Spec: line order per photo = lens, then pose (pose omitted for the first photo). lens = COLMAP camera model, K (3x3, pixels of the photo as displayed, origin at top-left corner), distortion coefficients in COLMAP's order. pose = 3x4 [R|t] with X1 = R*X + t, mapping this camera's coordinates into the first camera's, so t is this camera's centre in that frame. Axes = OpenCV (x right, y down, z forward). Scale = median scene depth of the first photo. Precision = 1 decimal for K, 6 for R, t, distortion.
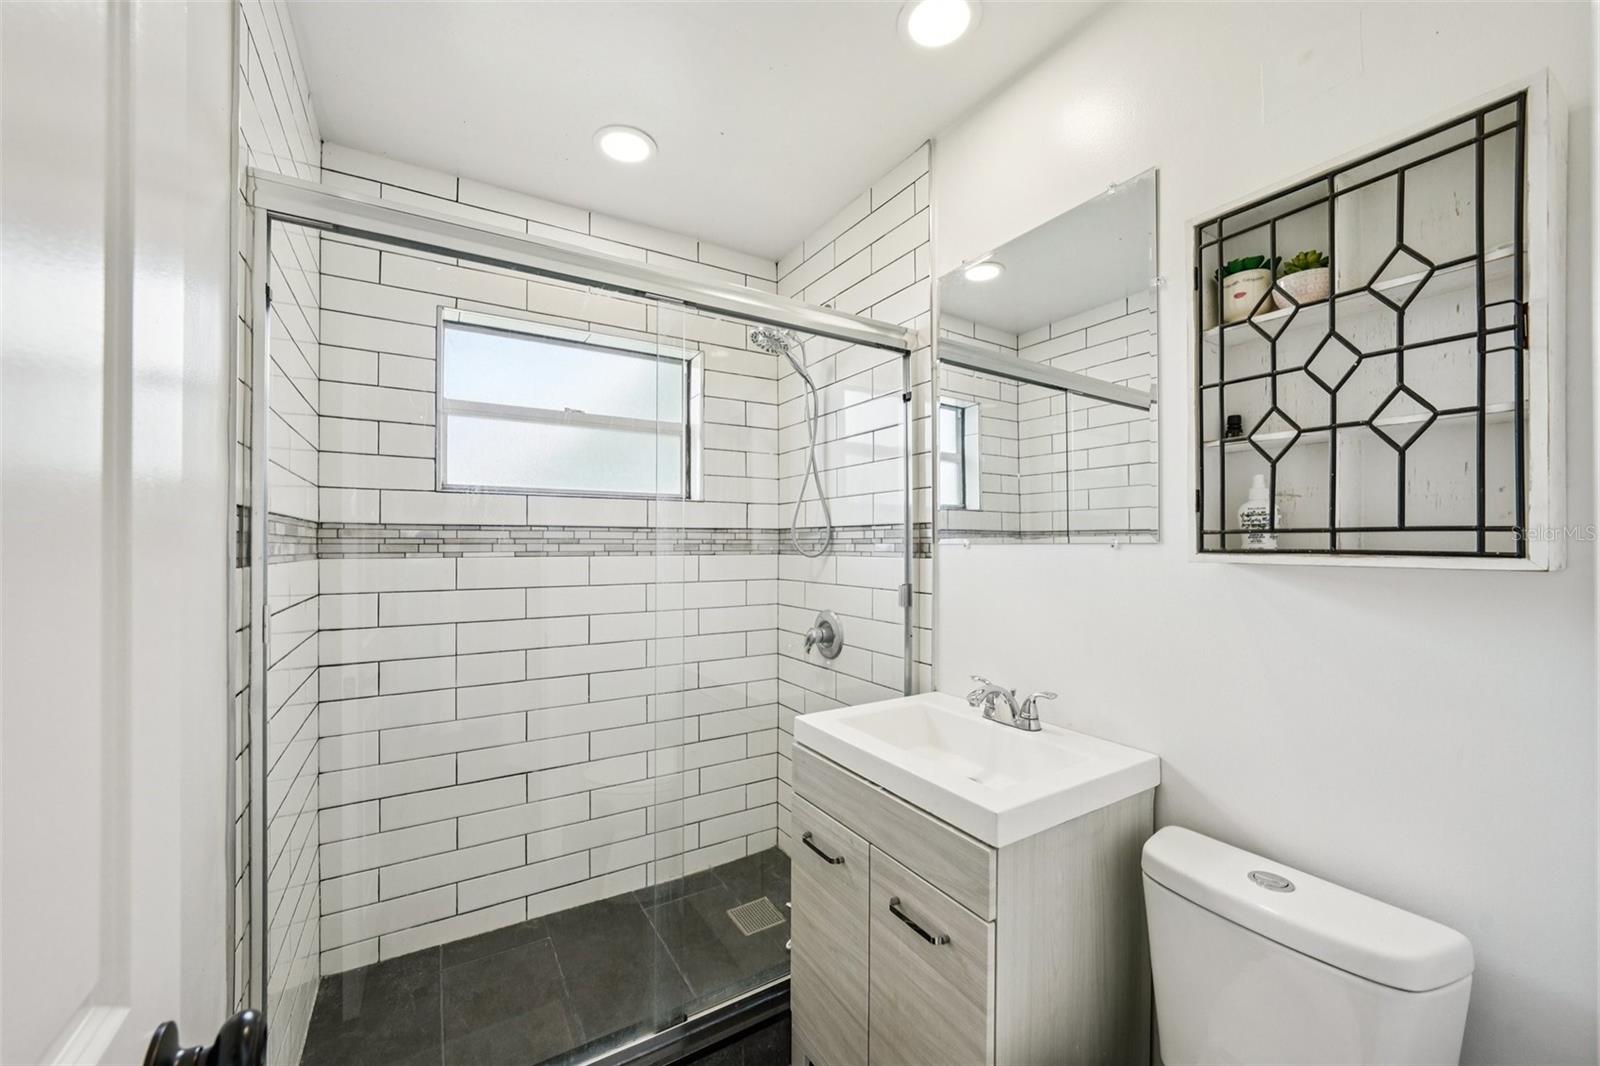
lens RADIAL K [[611.3, 0, 797.2], [0, 611.3, 543.3], [0, 0, 1]] dist [-0.001969, -0.000076]
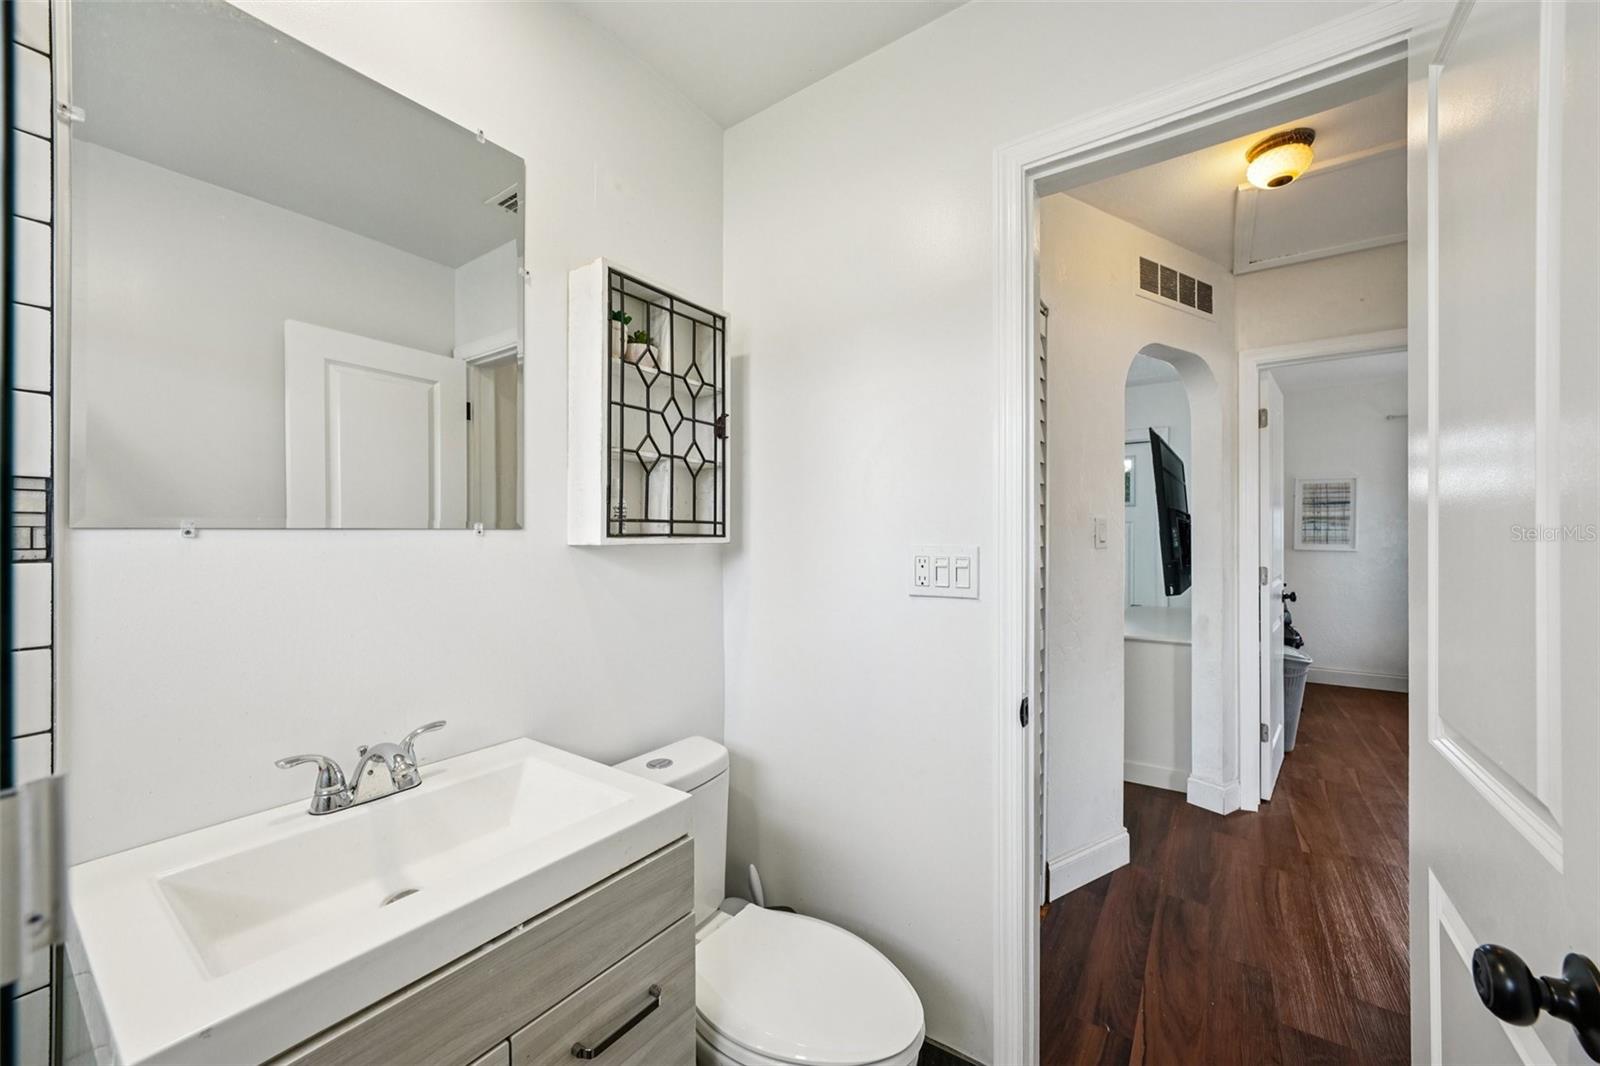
lens RADIAL K [[627.5, 0, 800.8], [0, 627.5, 530.7], [0, 0, 1]] dist [-0.007217, 0.001298]
pose [[-0.413973, 0.005454, 0.910273, -0.698031], [-0.000362, 0.999981, -0.006156, 0.011784], [-0.910289, -0.002878, -0.413963, 1.281322]]
